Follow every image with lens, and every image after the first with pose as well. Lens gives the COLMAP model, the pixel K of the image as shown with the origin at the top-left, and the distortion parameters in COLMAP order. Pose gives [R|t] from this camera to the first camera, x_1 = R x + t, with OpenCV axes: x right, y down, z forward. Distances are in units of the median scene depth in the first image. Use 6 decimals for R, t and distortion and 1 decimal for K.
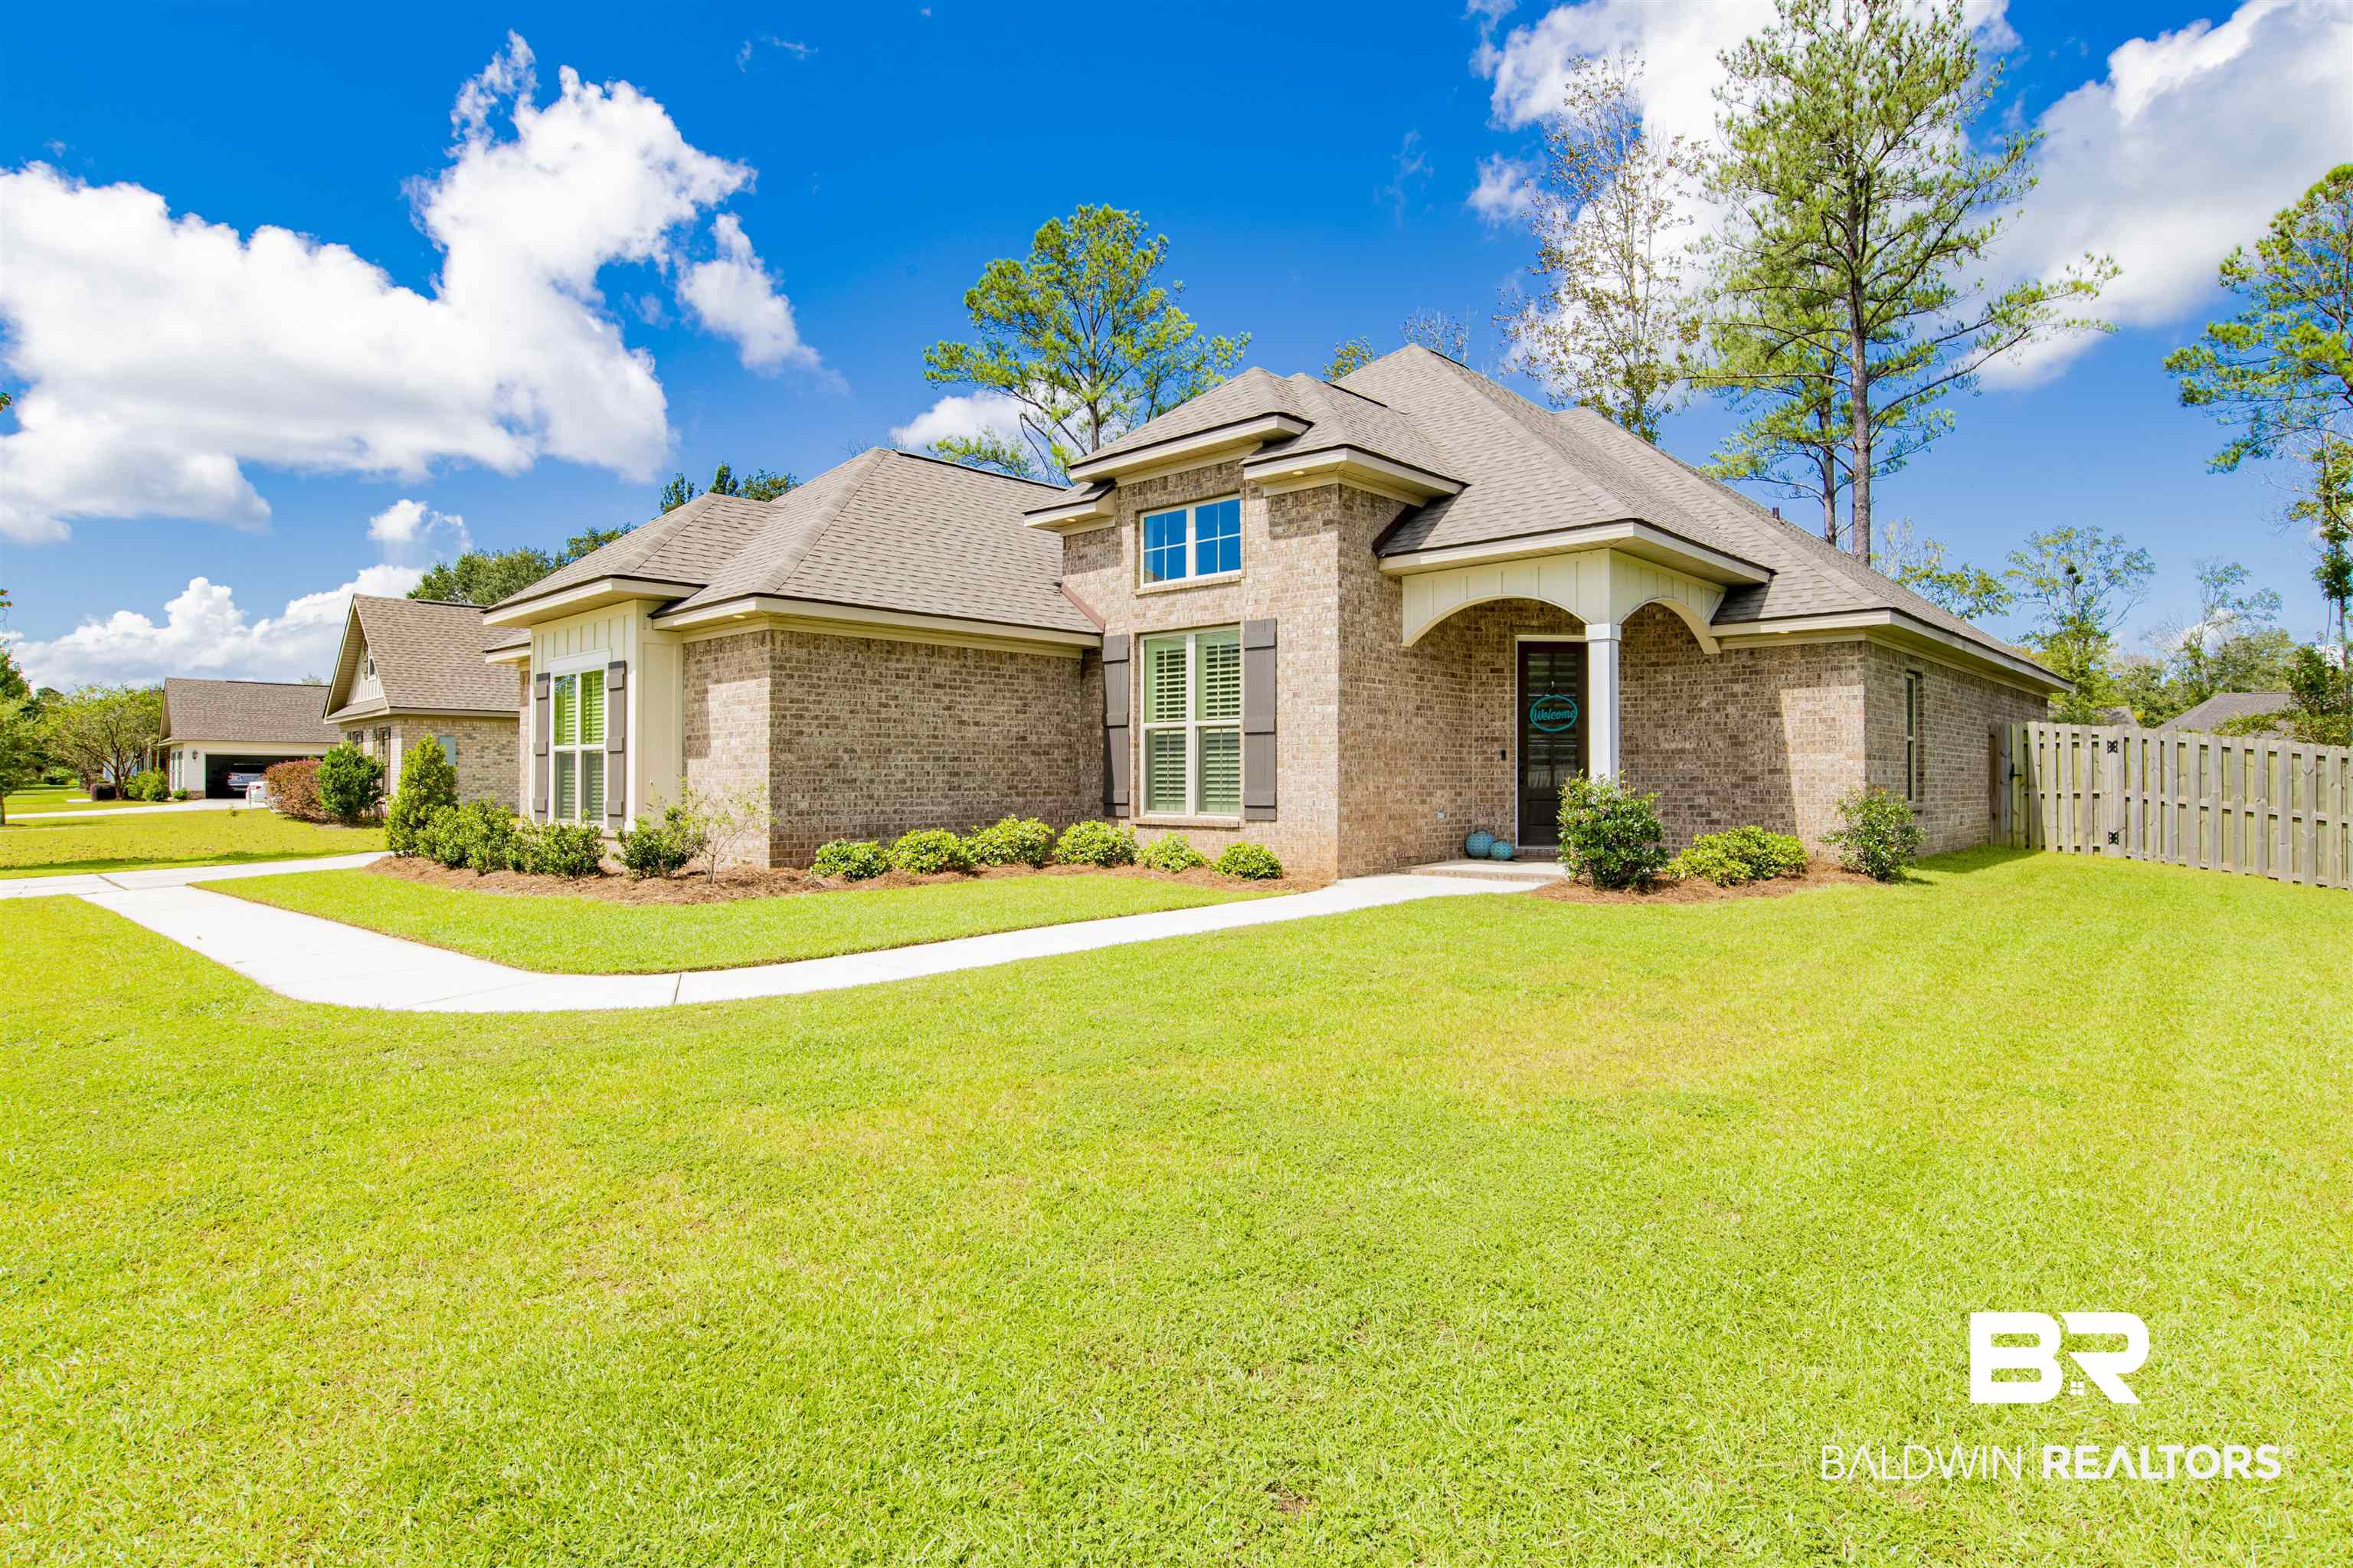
lens RADIAL K [[1246.9, 0, 1161.8], [0, 1246.9, 780.9], [0, 0, 1]] dist [-0.033606, 0.001902]
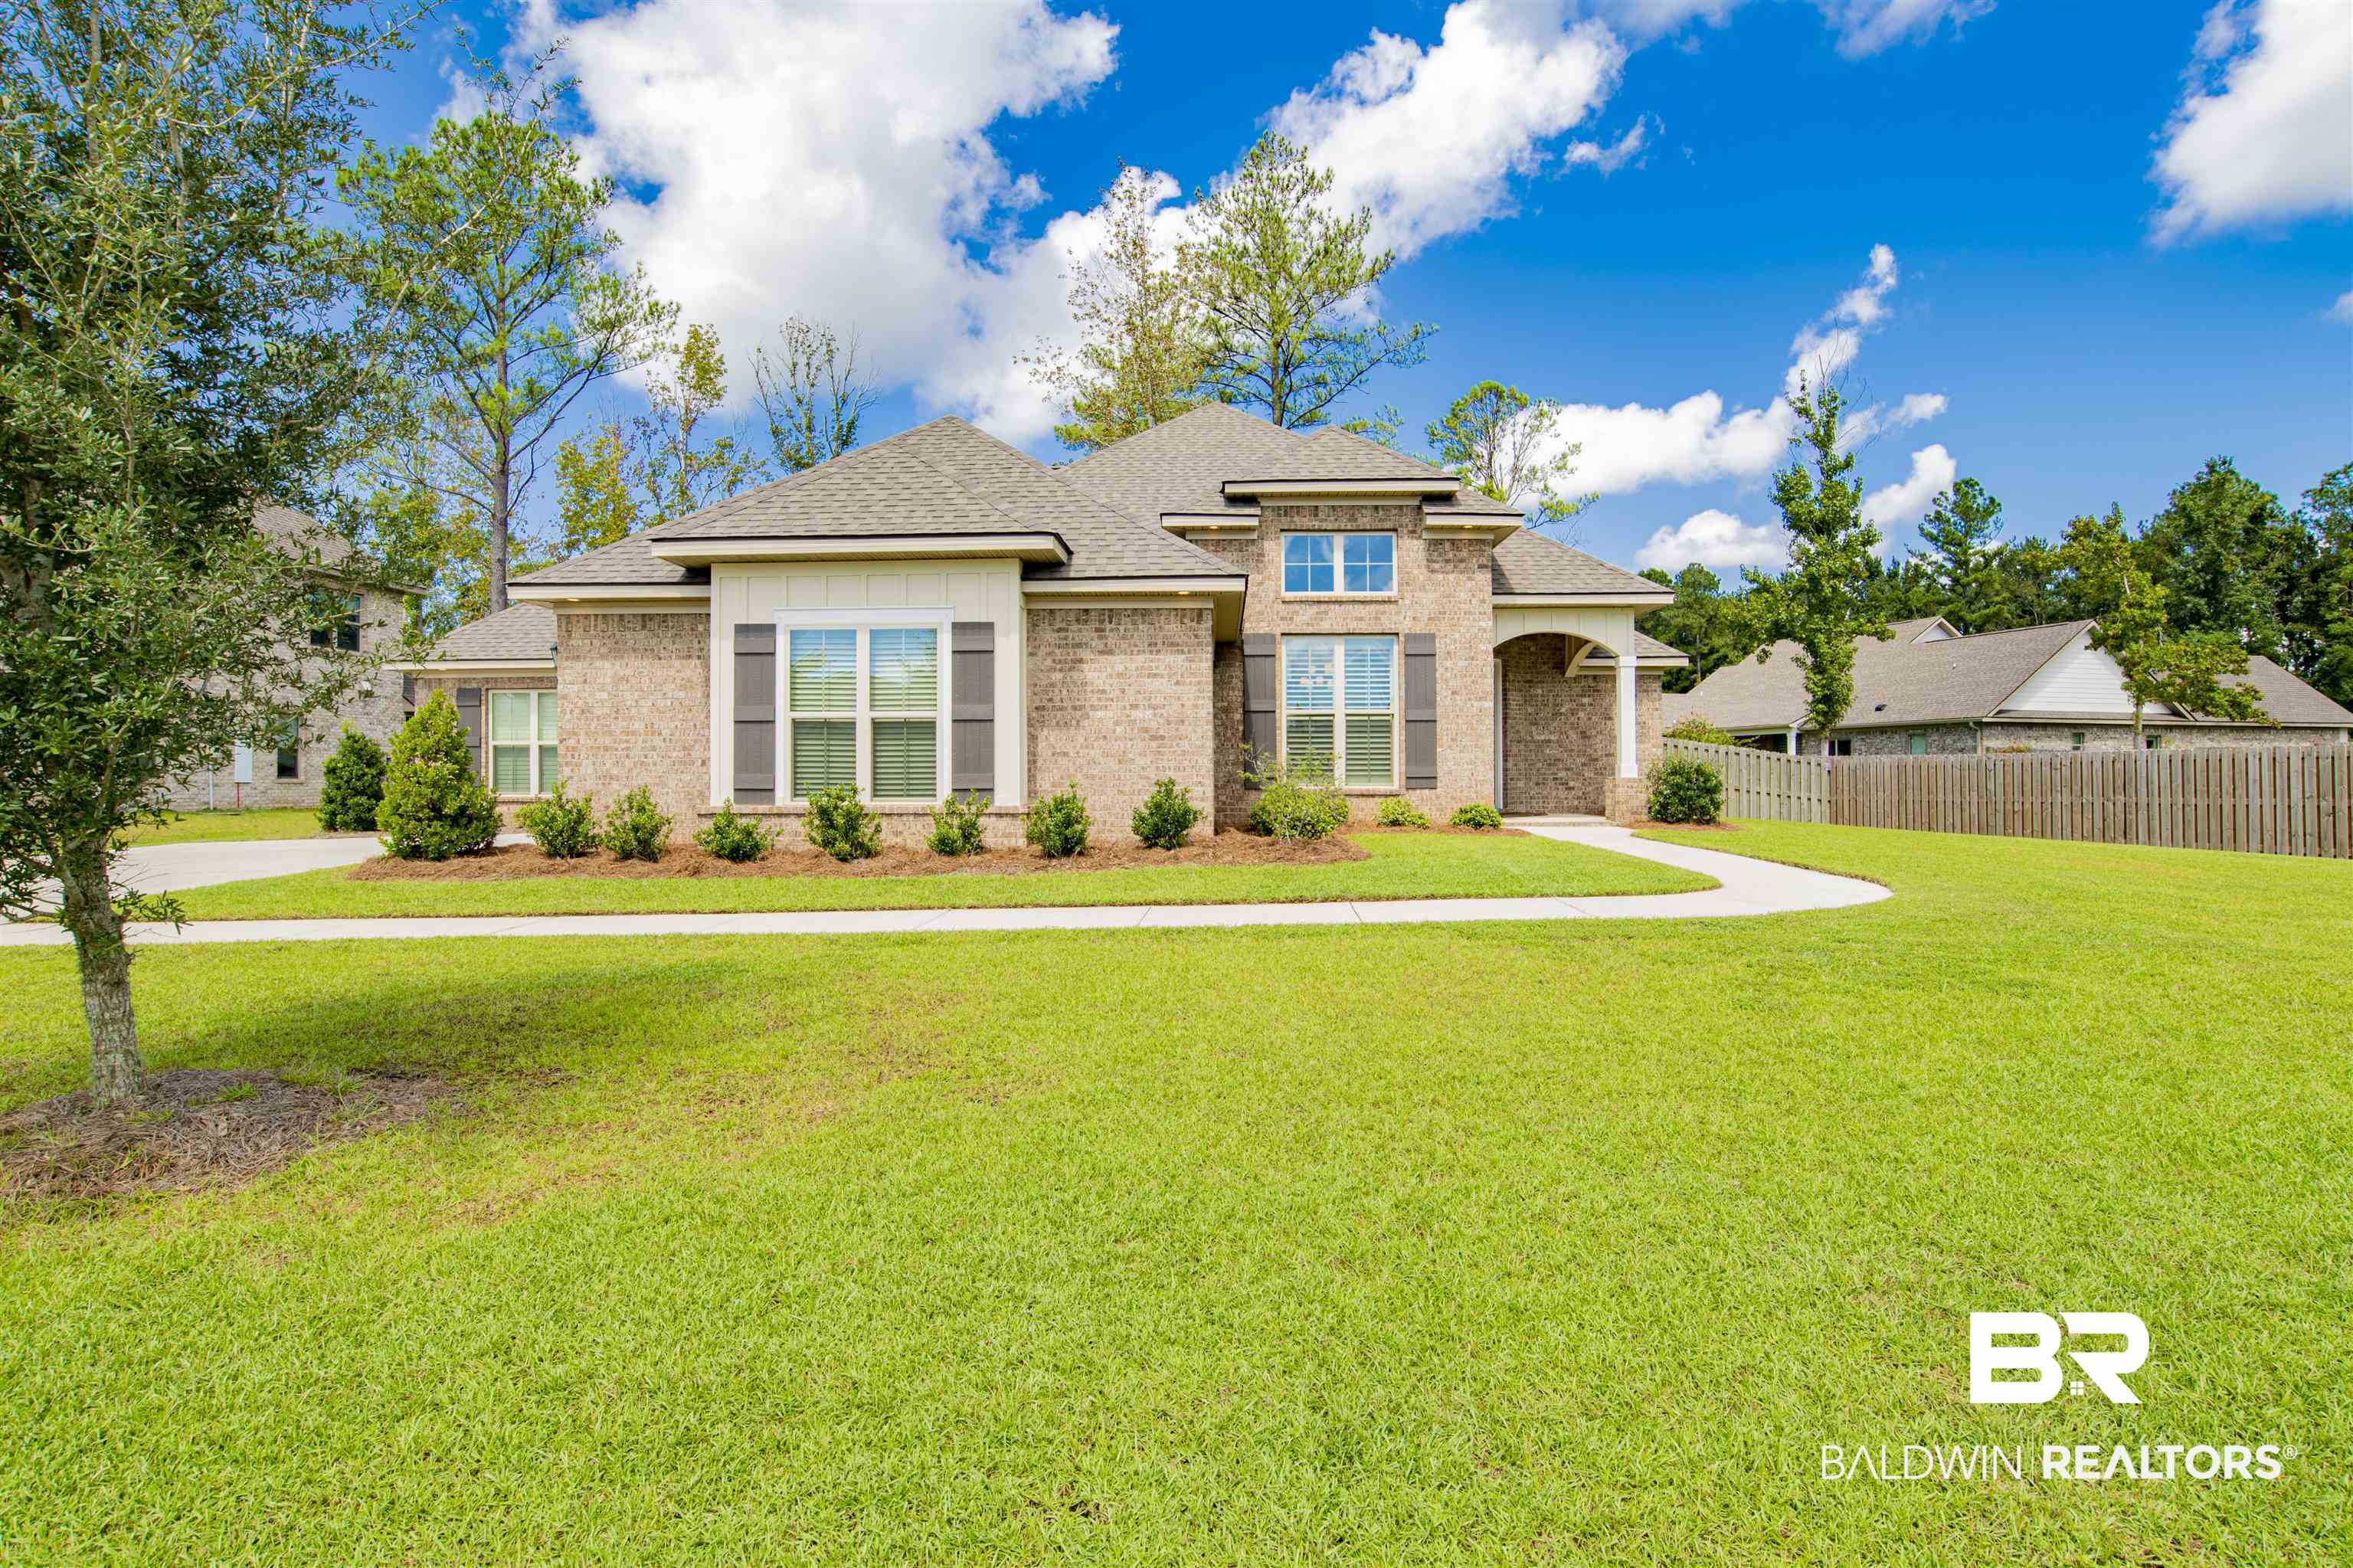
lens RADIAL K [[1207.2, 0, 1171.0], [0, 1207.2, 766.4], [0, 0, 1]] dist [-0.006530, -0.000072]
pose [[0.749394, 0.004627, 0.662108, -0.770320], [0.001840, 0.999957, -0.009070, 0.015789], [-0.662122, 0.008015, 0.749354, 0.194484]]
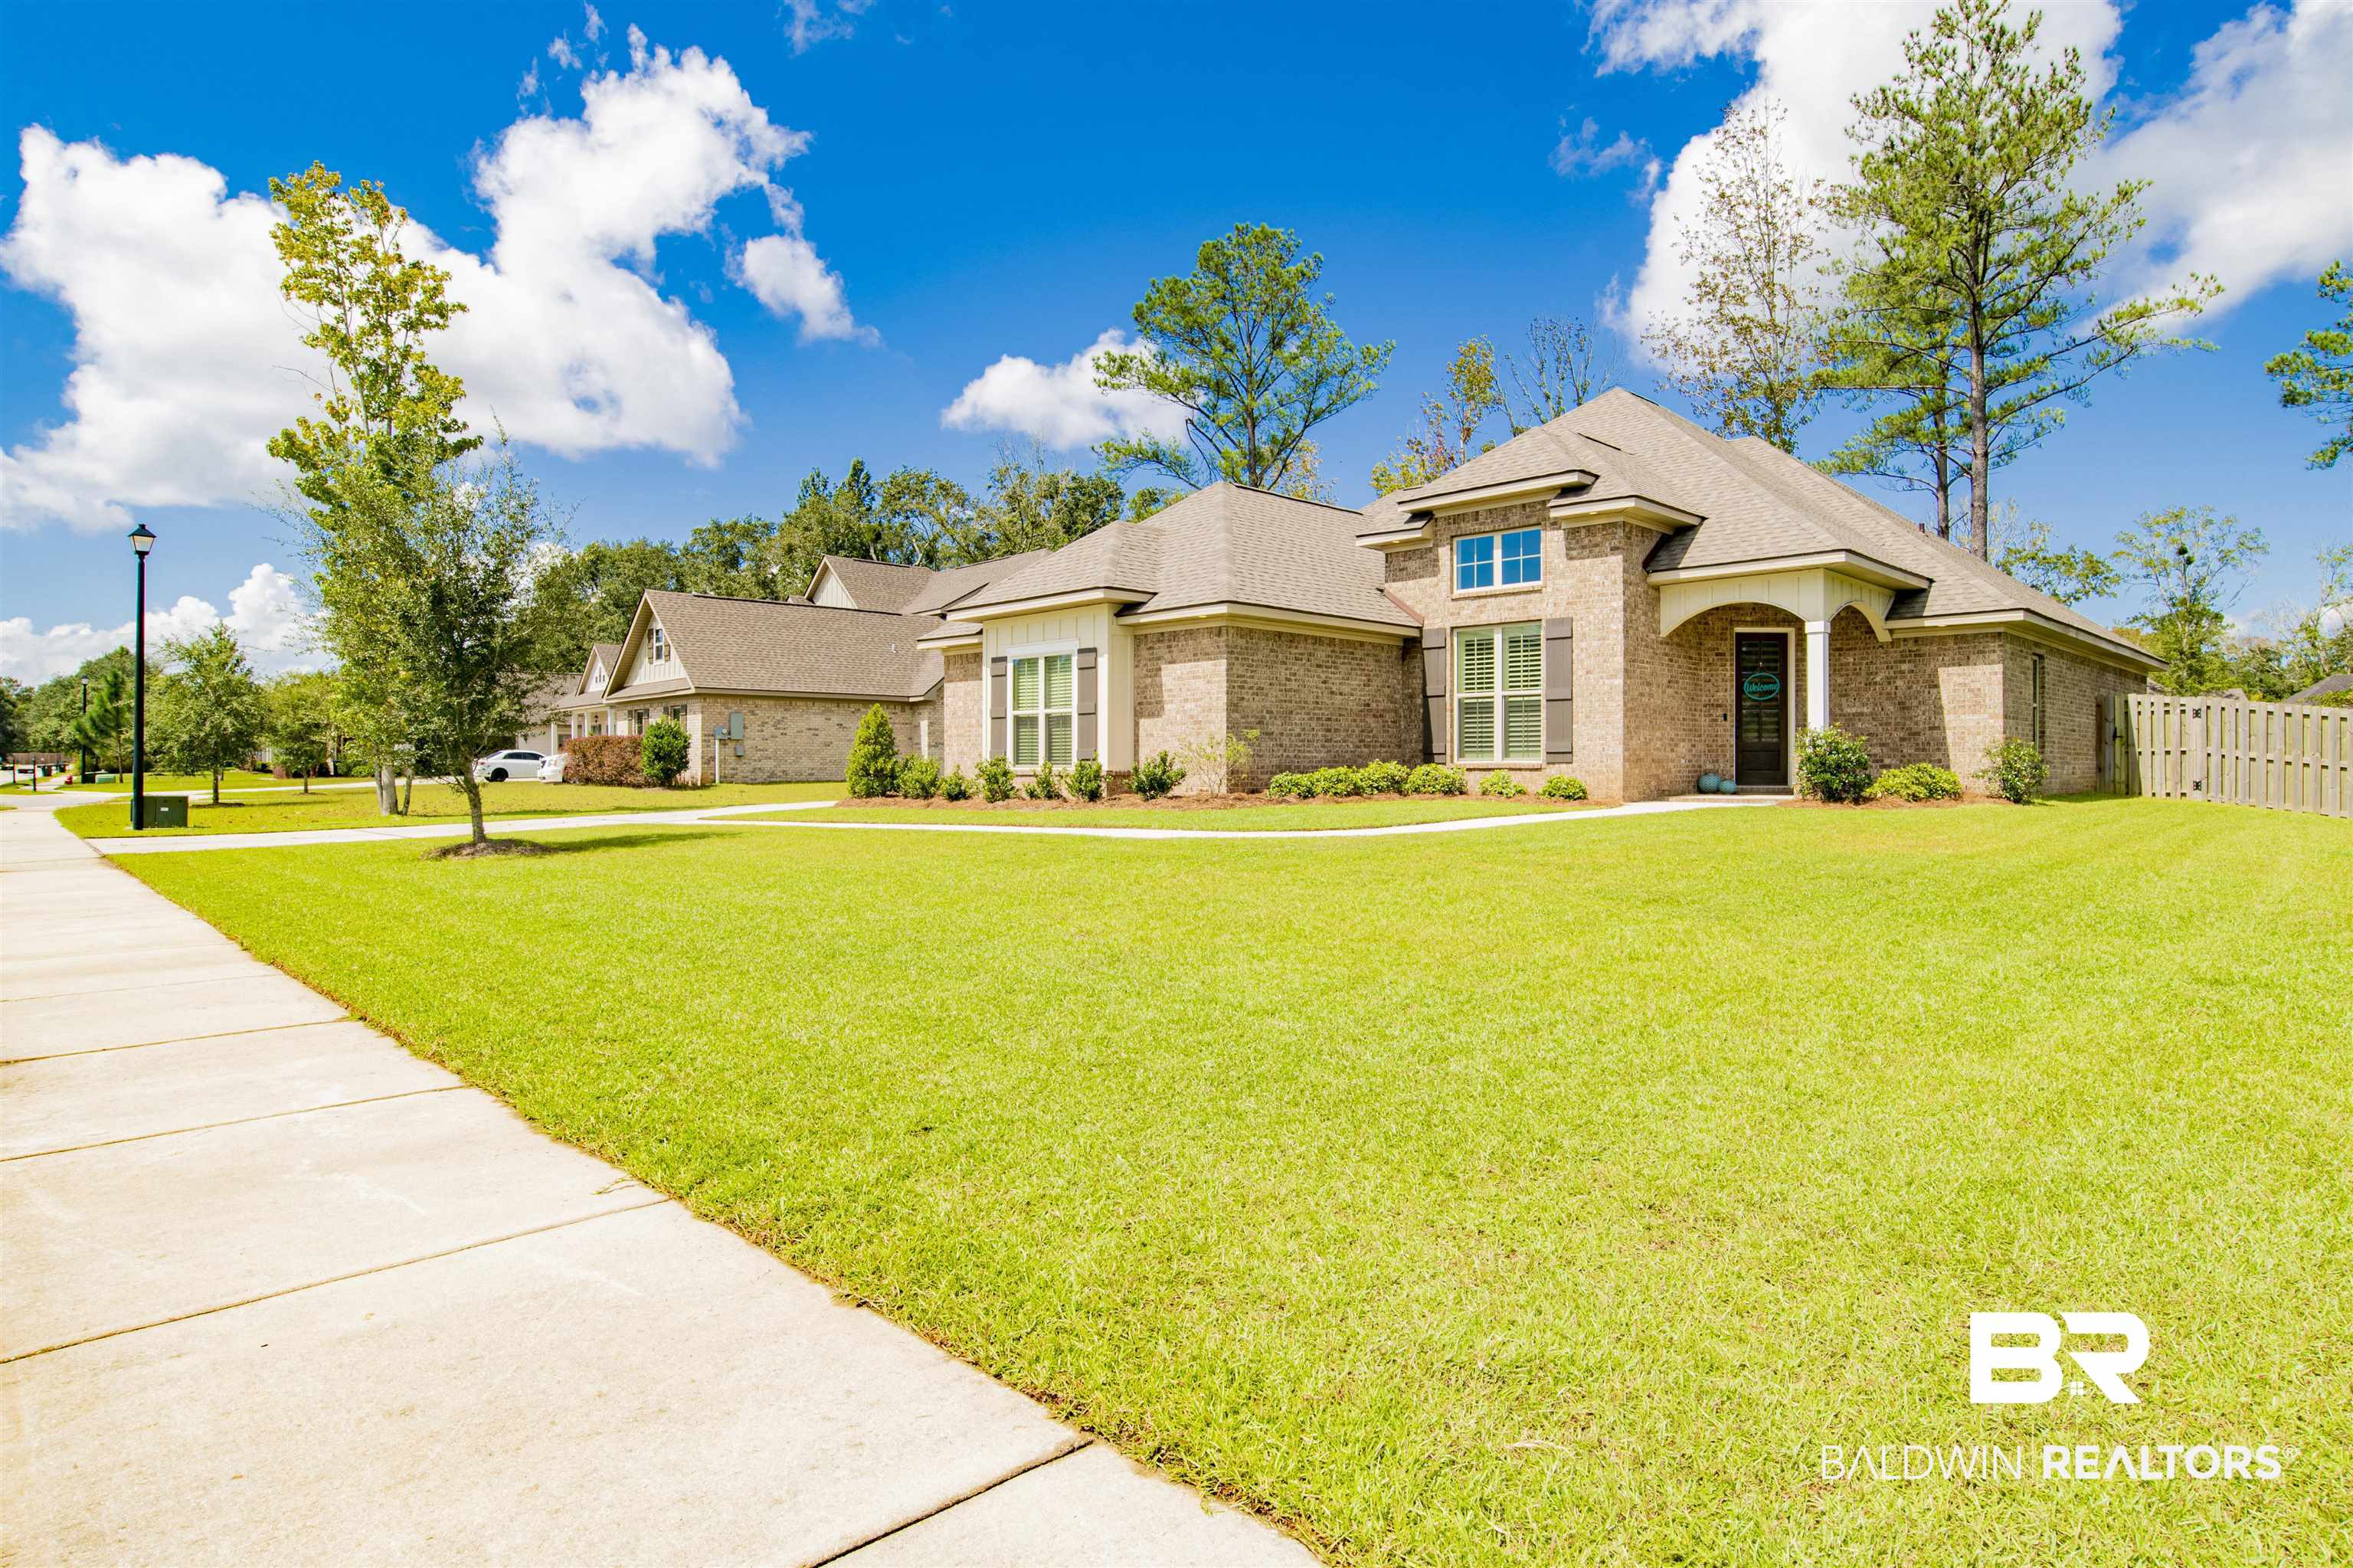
lens RADIAL K [[1287.0, 0, 1193.2], [0, 1287.0, 774.2], [0, 0, 1]] dist [-0.015305, -0.000180]
pose [[0.999748, 0.000461, -0.022447, -0.242189], [-0.000371, 0.999992, 0.004028, 0.031869], [0.022449, -0.004019, 0.999740, -0.359294]]
